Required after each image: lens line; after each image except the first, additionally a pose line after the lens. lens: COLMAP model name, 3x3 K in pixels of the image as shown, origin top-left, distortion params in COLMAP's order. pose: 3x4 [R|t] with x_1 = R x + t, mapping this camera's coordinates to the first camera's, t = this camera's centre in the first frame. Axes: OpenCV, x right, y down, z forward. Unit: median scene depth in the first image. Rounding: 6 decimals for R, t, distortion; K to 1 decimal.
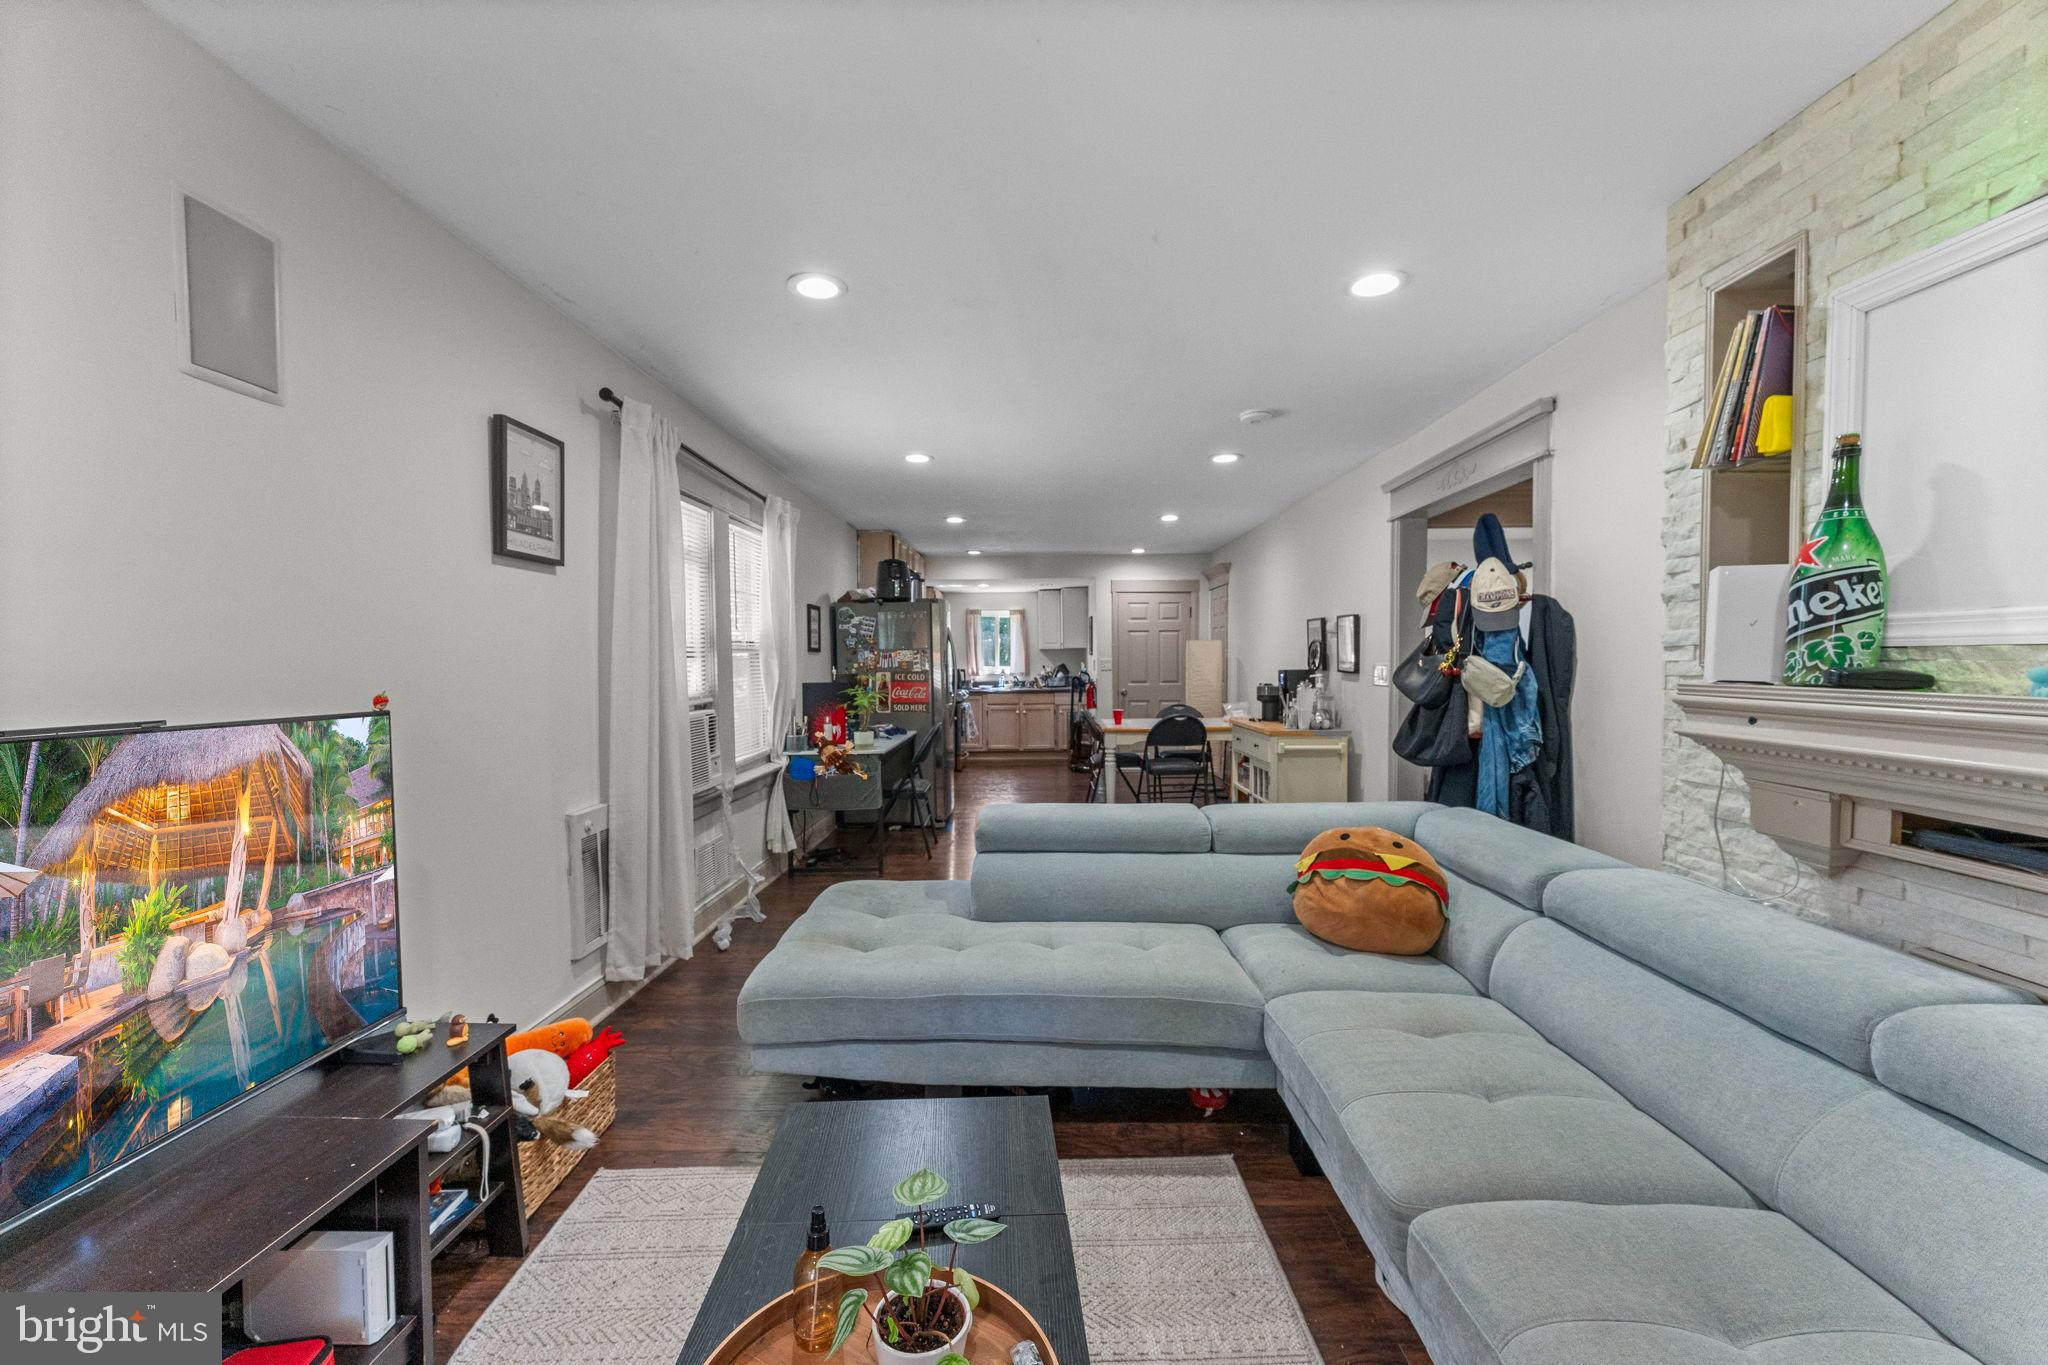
lens RADIAL K [[808.3, 0, 1024.0], [0, 808.3, 682.5], [0, 0, 1]] dist [-0.000600, -0.000138]
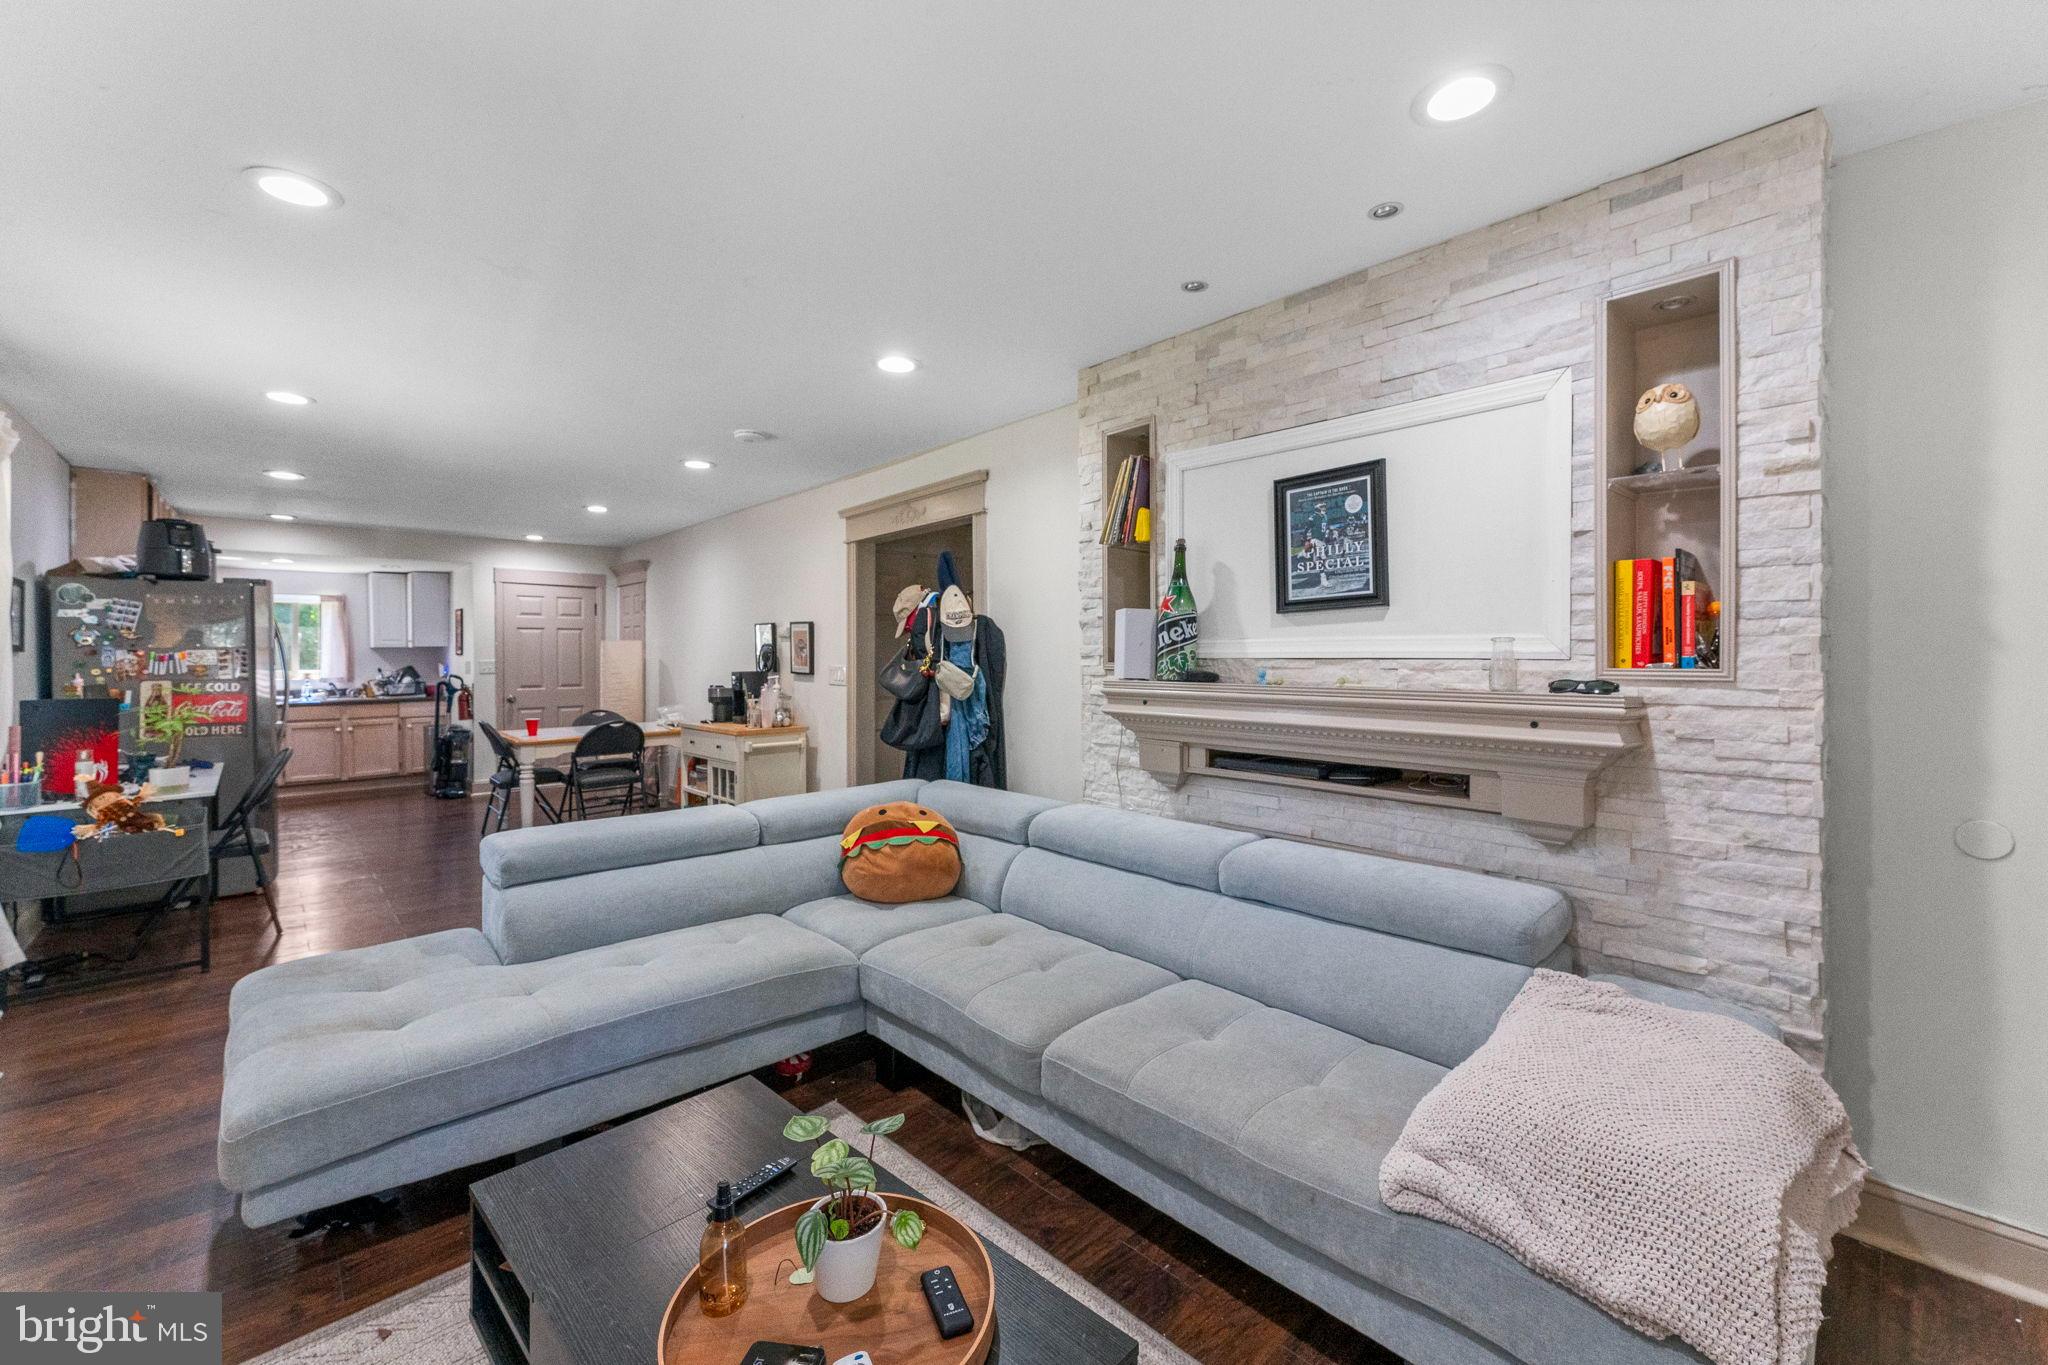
lens RADIAL K [[824.0, 0, 1023.2], [0, 824.0, 650.2], [0, 0, 1]] dist [0.001351, 0.000065]
pose [[0.726240, 0.007052, 0.687406, -0.258671], [0.019213, 0.999349, -0.030550, -0.007550], [-0.687173, 0.035394, 0.725631, -0.037356]]
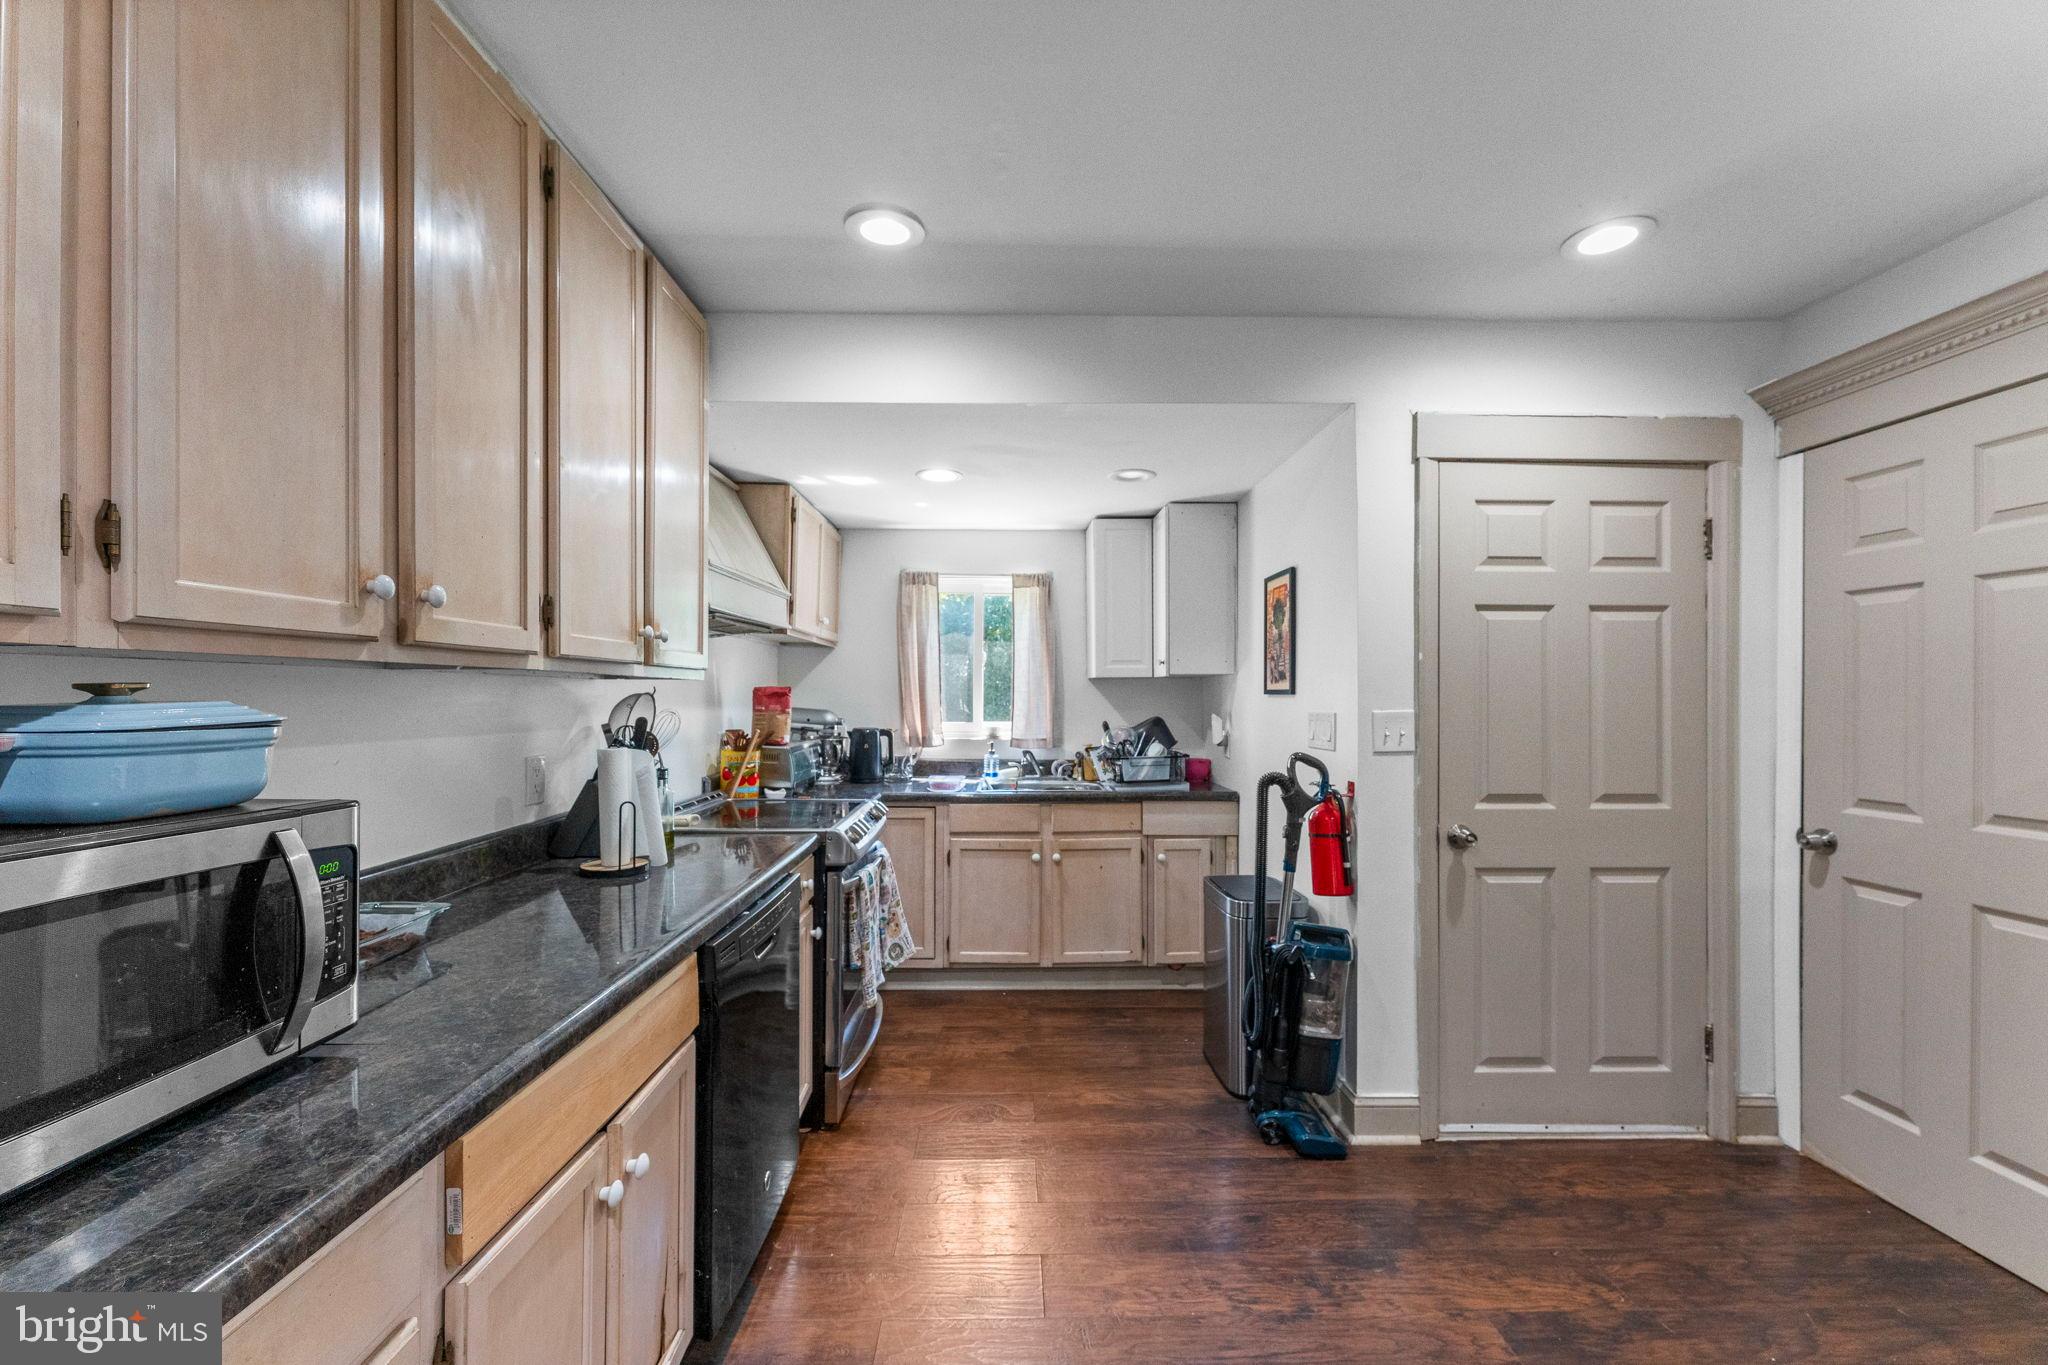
lens RADIAL K [[808.3, 0, 1024.0], [0, 808.3, 682.5], [0, 0, 1]] dist [-0.000600, -0.000138]
pose [[0.999591, 0.009875, 0.026855, -0.081628], [-0.008557, 0.998773, -0.048768, -0.074133], [-0.027303, 0.048519, 0.998449, 2.265977]]
